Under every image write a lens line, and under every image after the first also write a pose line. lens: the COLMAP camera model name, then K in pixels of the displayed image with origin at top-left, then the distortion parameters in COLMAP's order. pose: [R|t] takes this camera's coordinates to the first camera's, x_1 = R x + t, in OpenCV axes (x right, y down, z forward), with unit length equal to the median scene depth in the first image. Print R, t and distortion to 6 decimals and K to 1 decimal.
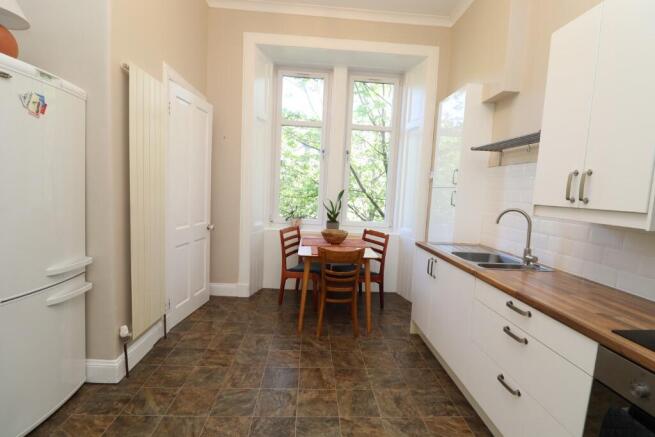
lens RADIAL K [[306.5, 0, 331.0], [0, 306.5, 218.5], [0, 0, 1]] dist [-0.003061, -0.000680]
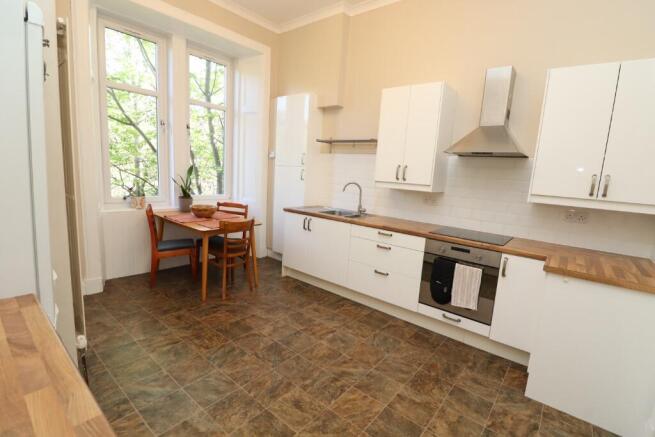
lens RADIAL K [[306.5, 0, 331.0], [0, 306.5, 218.5], [0, 0, 1]] dist [-0.003061, -0.000680]
pose [[0.680506, -0.120558, 0.722756, -0.676140], [0.040482, 0.991051, 0.127195, -0.048730], [-0.731623, -0.057298, 0.679297, -0.066672]]
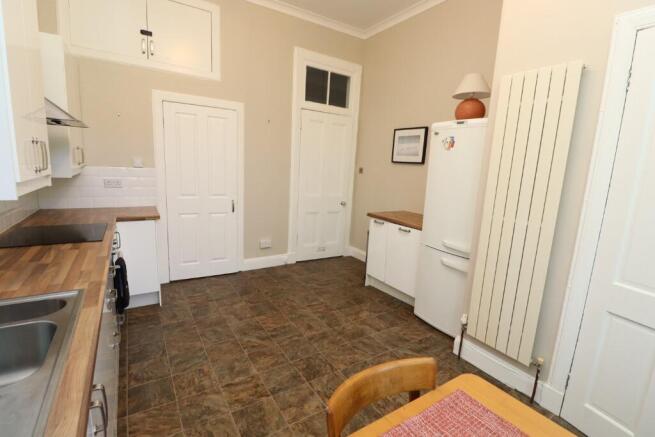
lens RADIAL K [[306.5, 0, 331.0], [0, 306.5, 218.5], [0, 0, 1]] dist [-0.003061, -0.000680]
pose [[-0.867279, -0.014074, -0.497623, 0.297476], [-0.143328, 0.964334, 0.222525, -0.158666], [0.476743, 0.264315, -0.838364, 1.417281]]
